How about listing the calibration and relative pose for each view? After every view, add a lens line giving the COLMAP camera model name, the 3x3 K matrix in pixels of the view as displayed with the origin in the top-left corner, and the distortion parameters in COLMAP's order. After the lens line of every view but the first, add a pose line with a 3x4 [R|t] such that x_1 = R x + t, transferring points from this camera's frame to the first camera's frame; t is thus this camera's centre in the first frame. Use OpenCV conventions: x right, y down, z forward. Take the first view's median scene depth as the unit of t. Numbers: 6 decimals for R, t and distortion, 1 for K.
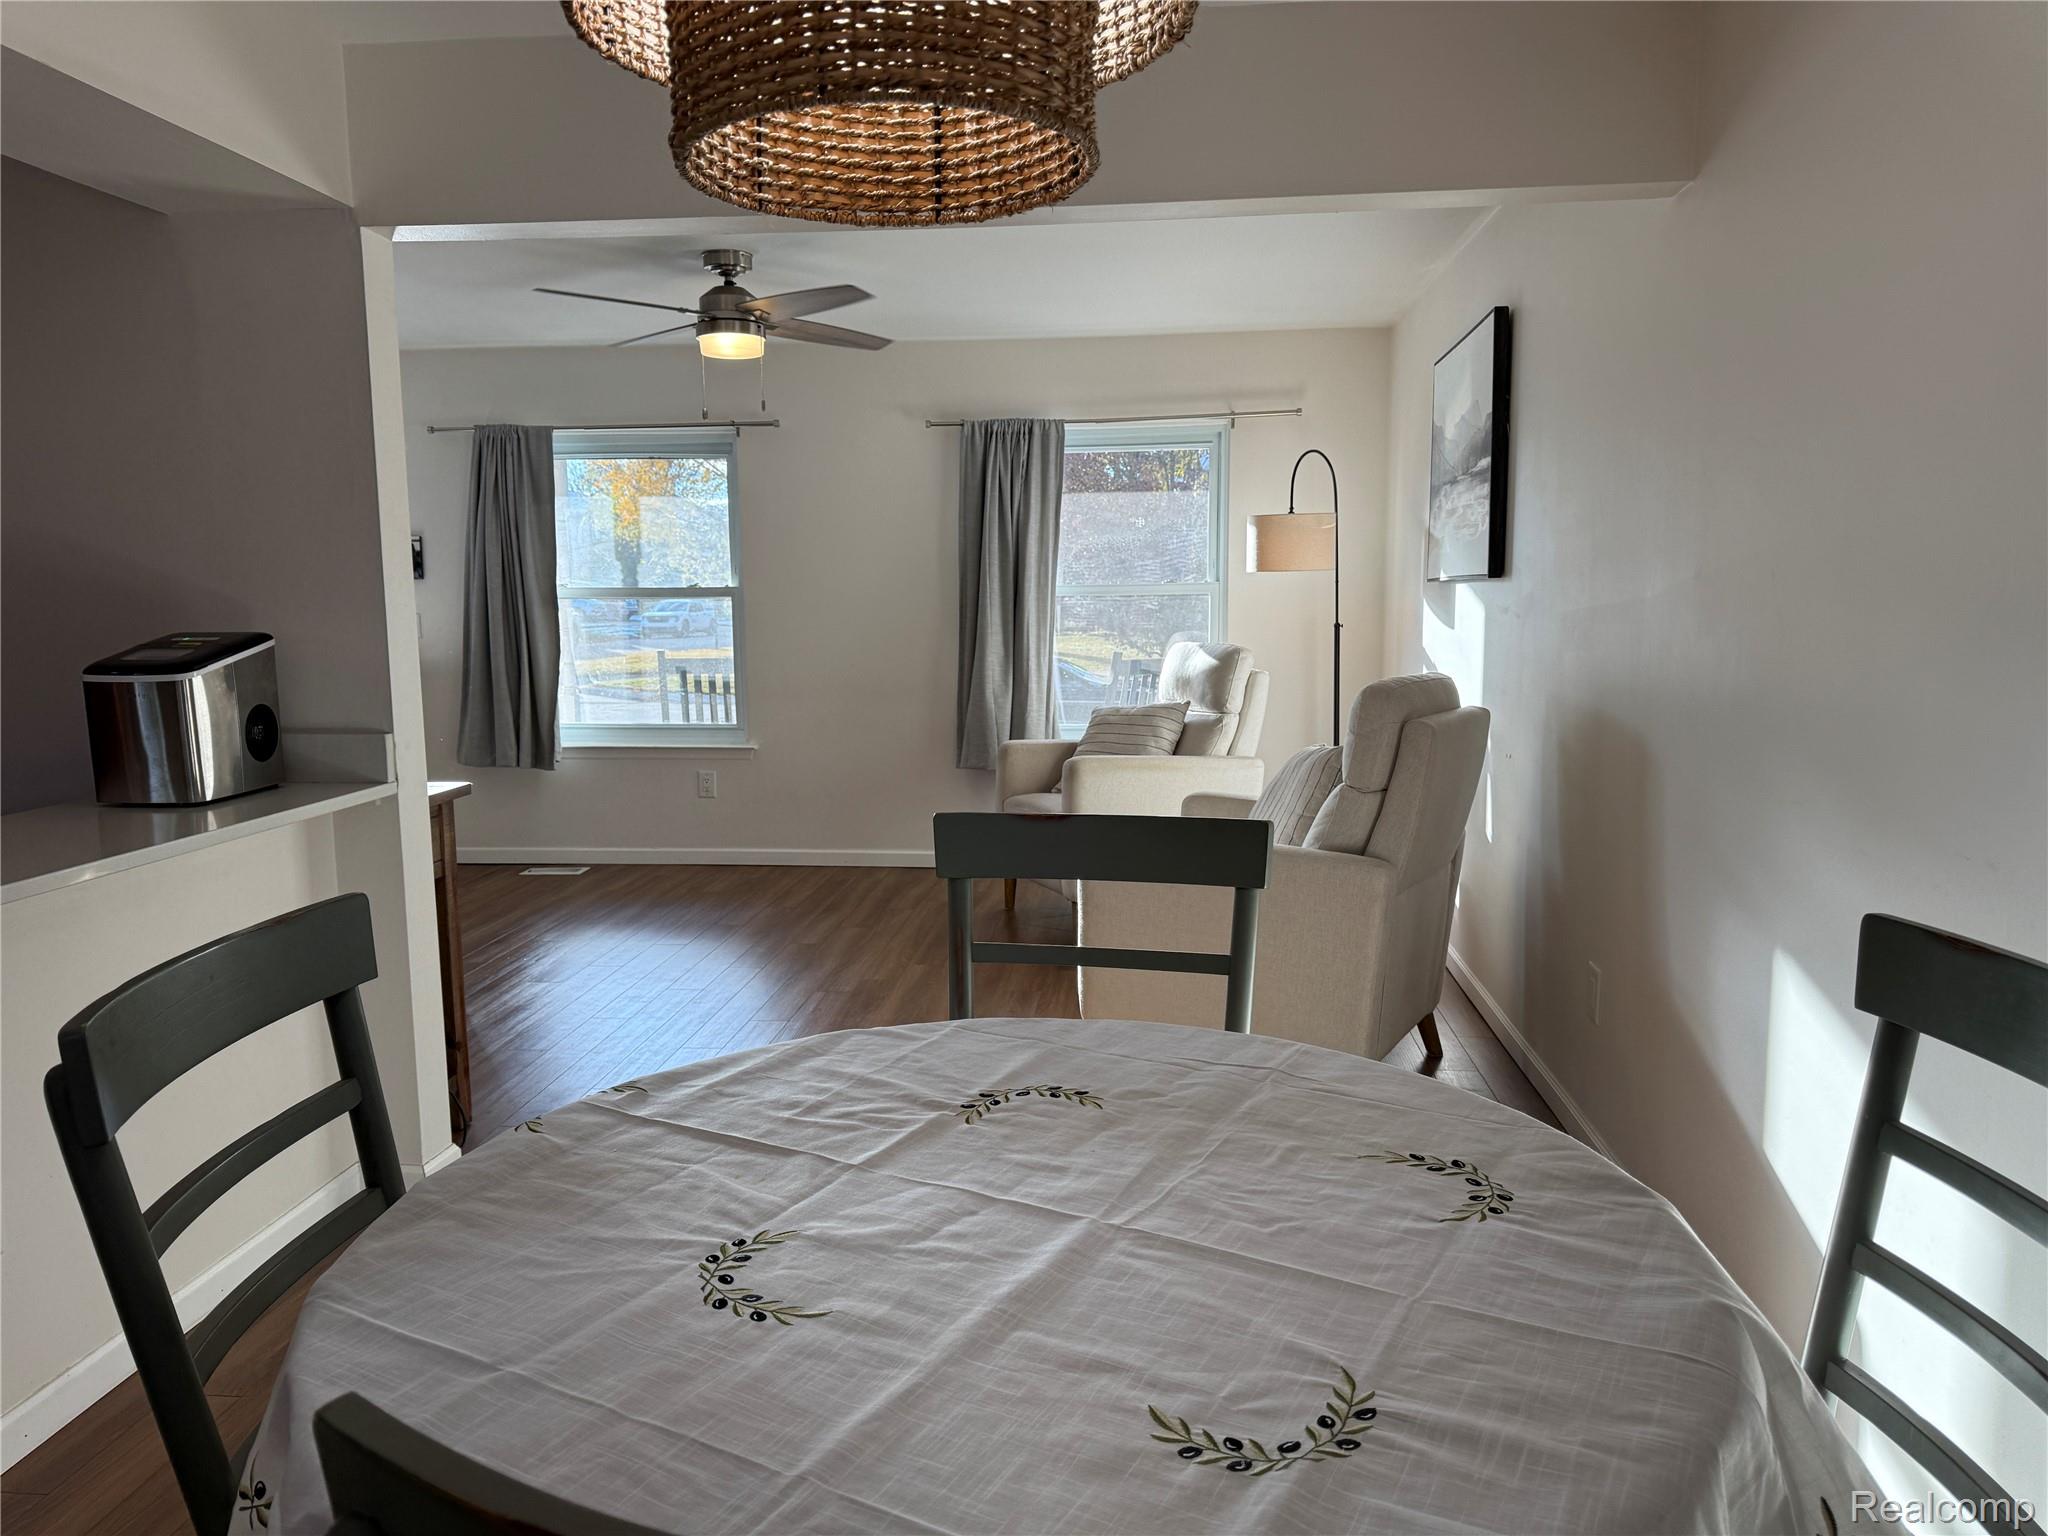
lens RADIAL K [[1428.0, 0, 1031.4], [0, 1428.0, 768.1], [0, 0, 1]] dist [0.100523, -0.137899]
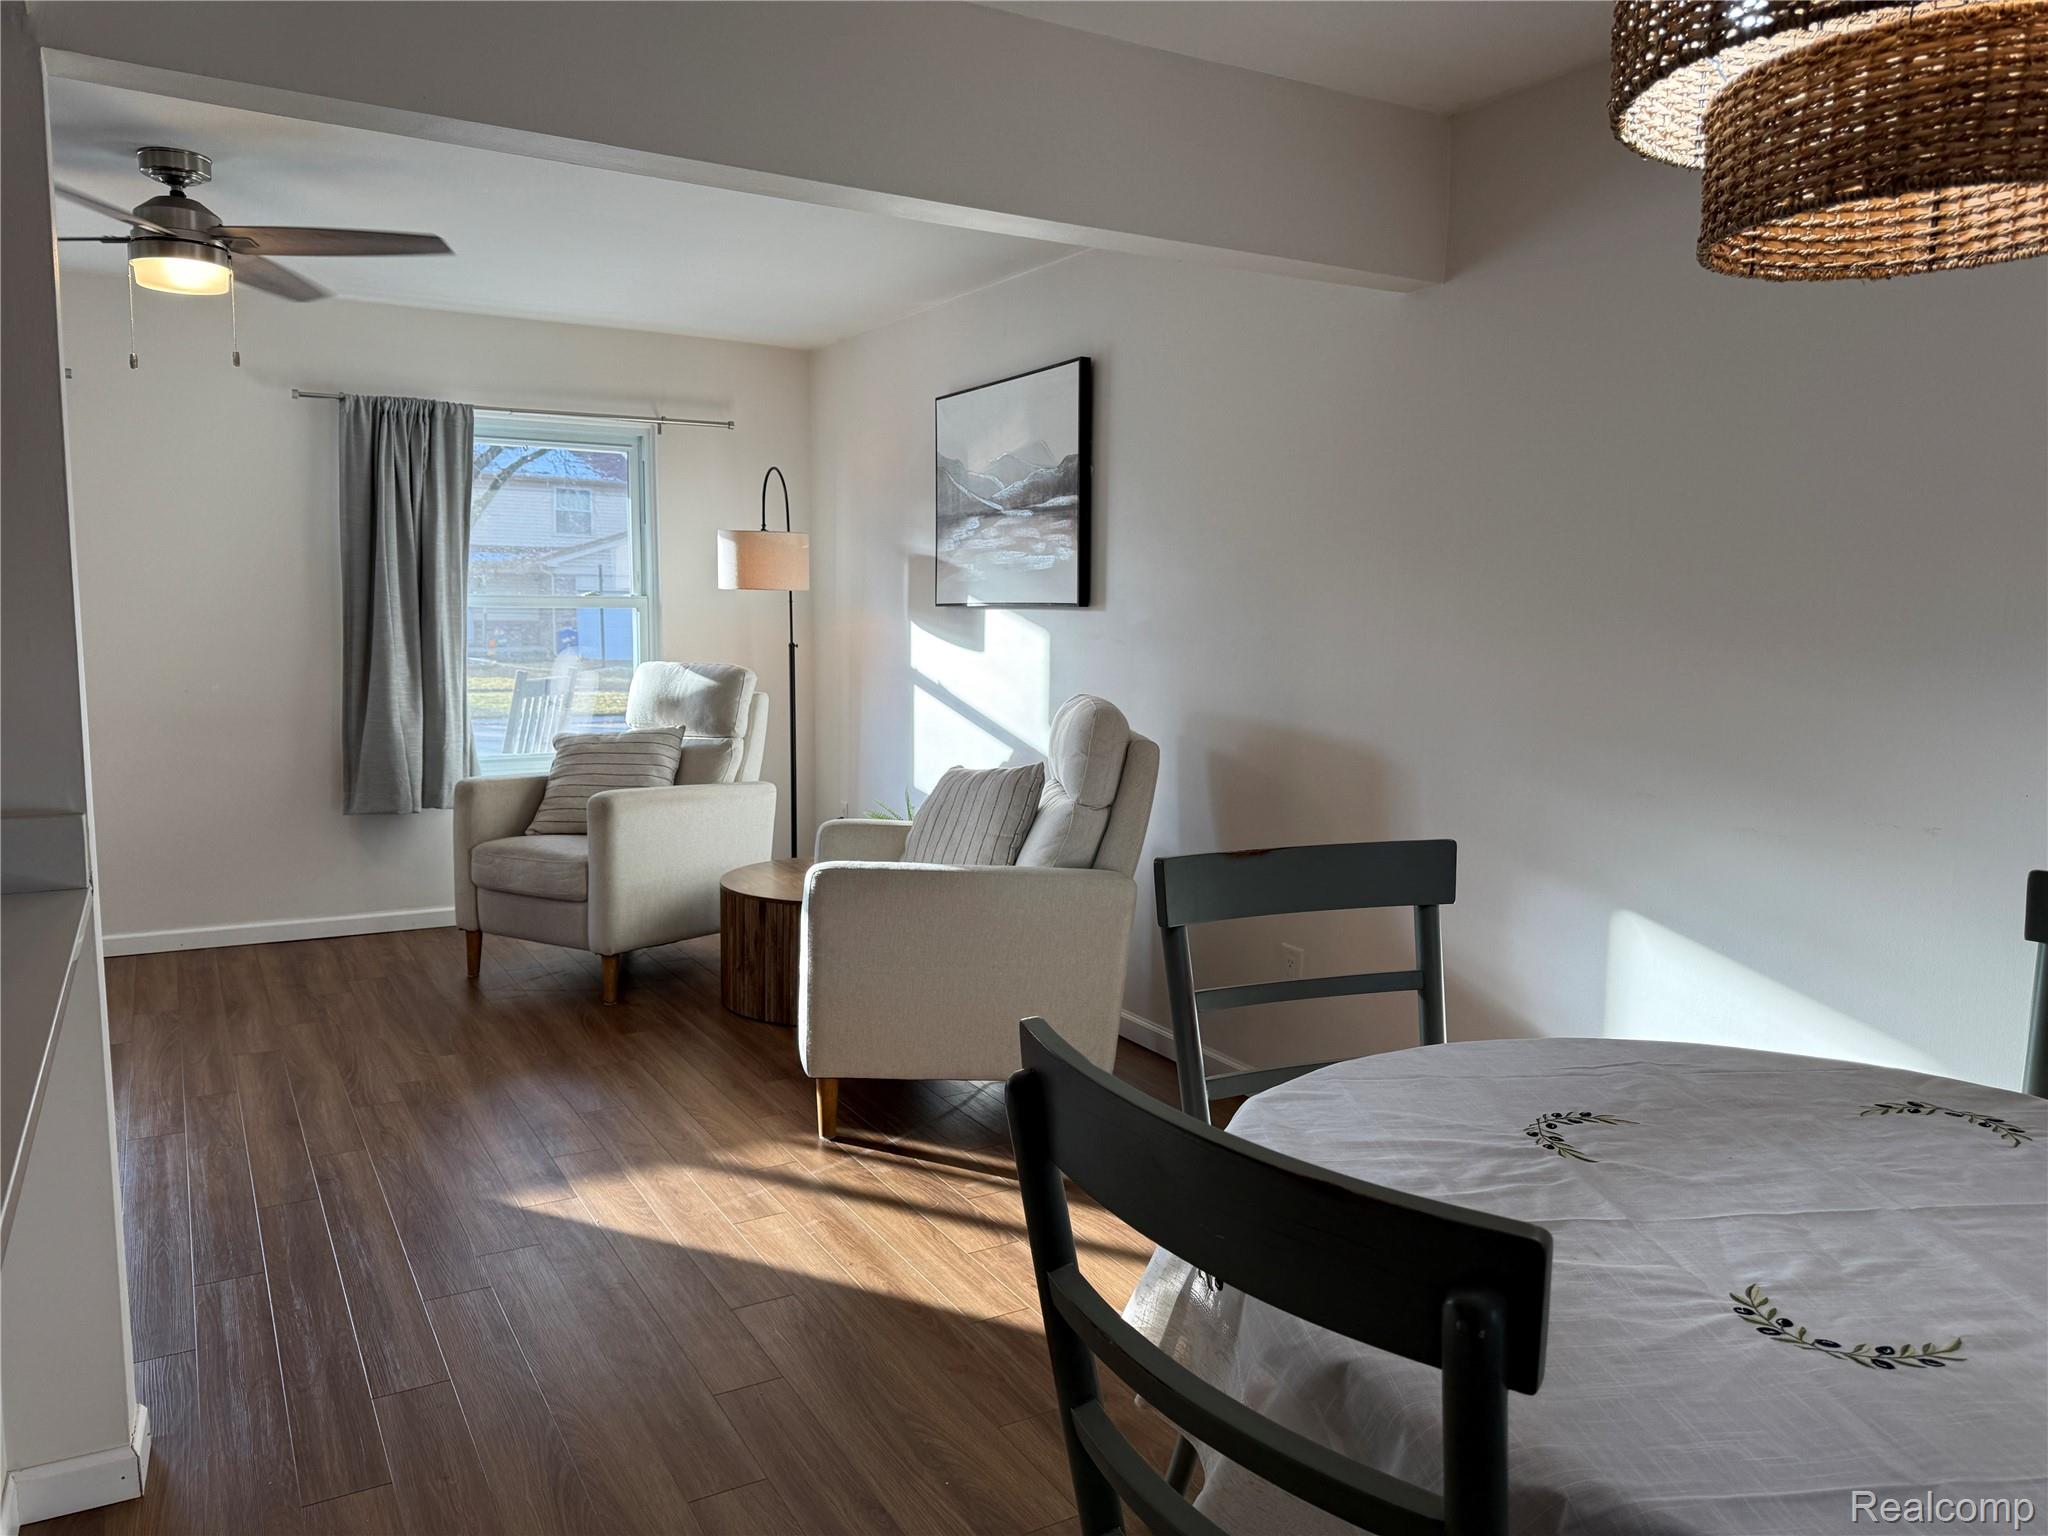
lens RADIAL K [[1428.0, 0, 1031.4], [0, 1428.0, 768.1], [0, 0, 1]] dist [0.100523, -0.137899]
pose [[0.807490, -0.047814, 0.587941, -0.308733], [0.052433, 0.998582, 0.009196, -0.018980], [-0.587547, 0.023402, 0.808852, 0.130799]]
